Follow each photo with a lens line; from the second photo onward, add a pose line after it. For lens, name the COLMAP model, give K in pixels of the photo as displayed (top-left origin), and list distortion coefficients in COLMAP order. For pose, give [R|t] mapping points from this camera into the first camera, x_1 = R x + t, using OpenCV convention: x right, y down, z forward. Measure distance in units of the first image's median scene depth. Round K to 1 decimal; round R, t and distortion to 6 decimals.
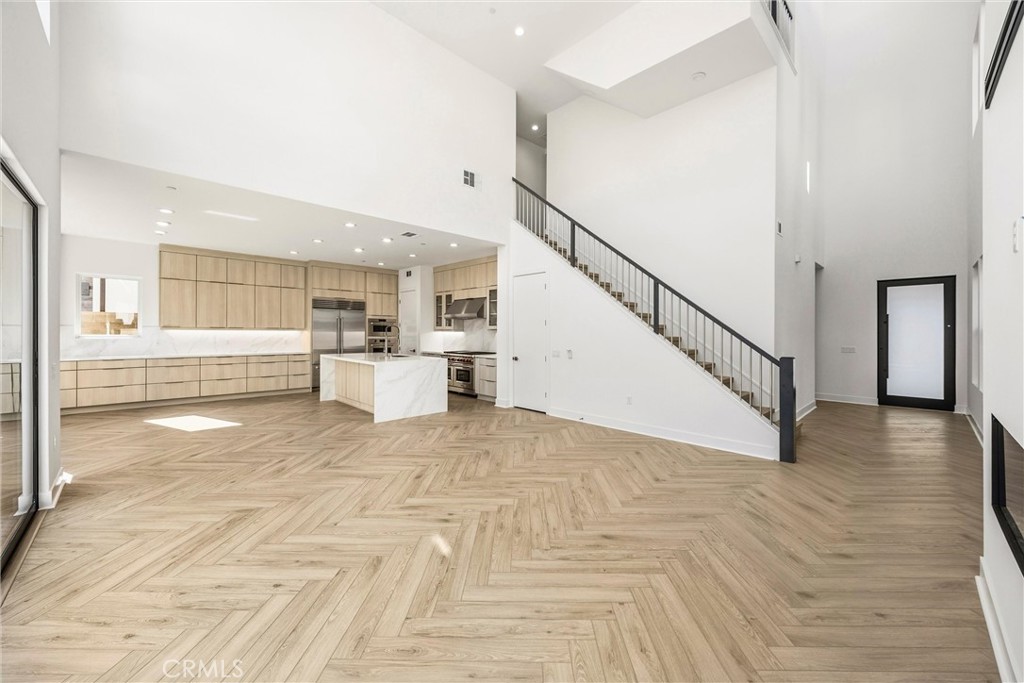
lens RADIAL K [[390.7, 0, 512.3], [0, 390.7, 330.2], [0, 0, 1]] dist [-0.014260, 0.000092]
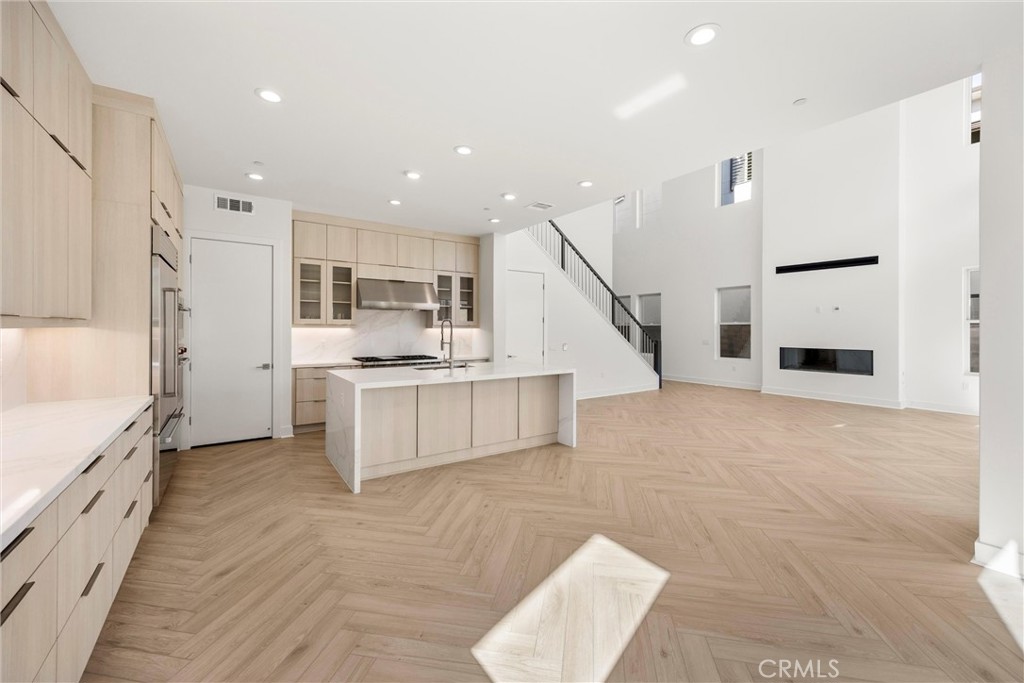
lens RADIAL K [[411.5, 0, 514.4], [0, 411.5, 329.5], [0, 0, 1]] dist [0.002894, 0.000184]
pose [[0.164989, -0.005621, 0.986279, -0.847901], [-0.007790, 0.999945, 0.007002, -0.000617], [-0.986265, -0.008839, 0.164936, 0.708293]]
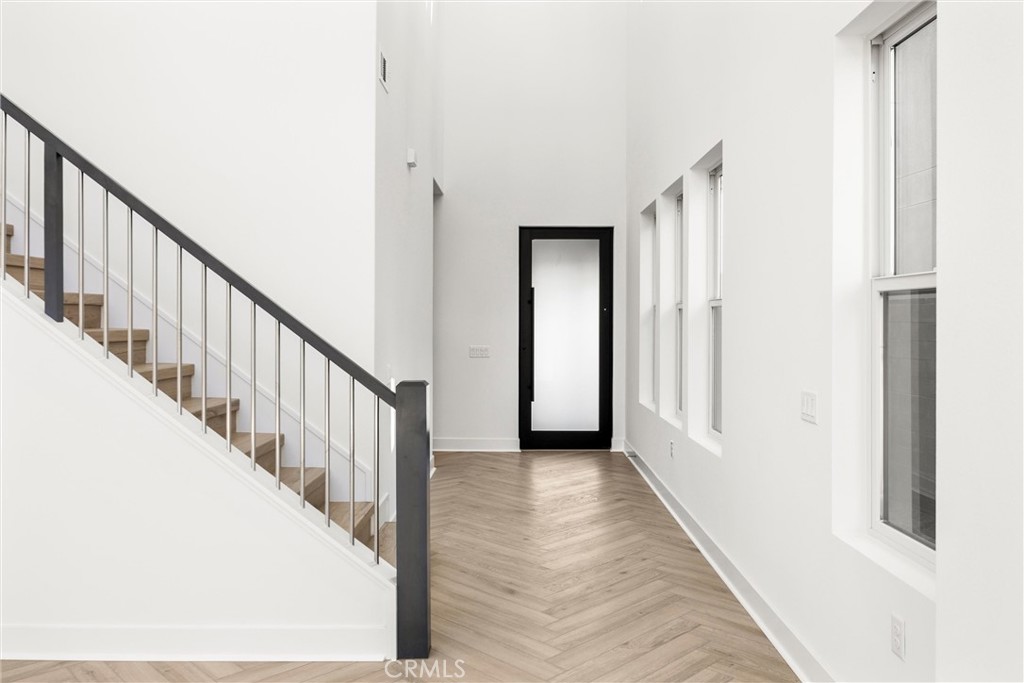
lens RADIAL K [[809.8, 0, 510.4], [0, 809.8, 327.7], [0, 0, 1]] dist [-0.006694, -0.002015]
pose [[0.702713, -0.005268, 0.711454, 0.105862], [-0.003332, 0.999937, 0.010695, 0.004401], [-0.711466, -0.009886, 0.702651, 0.187024]]
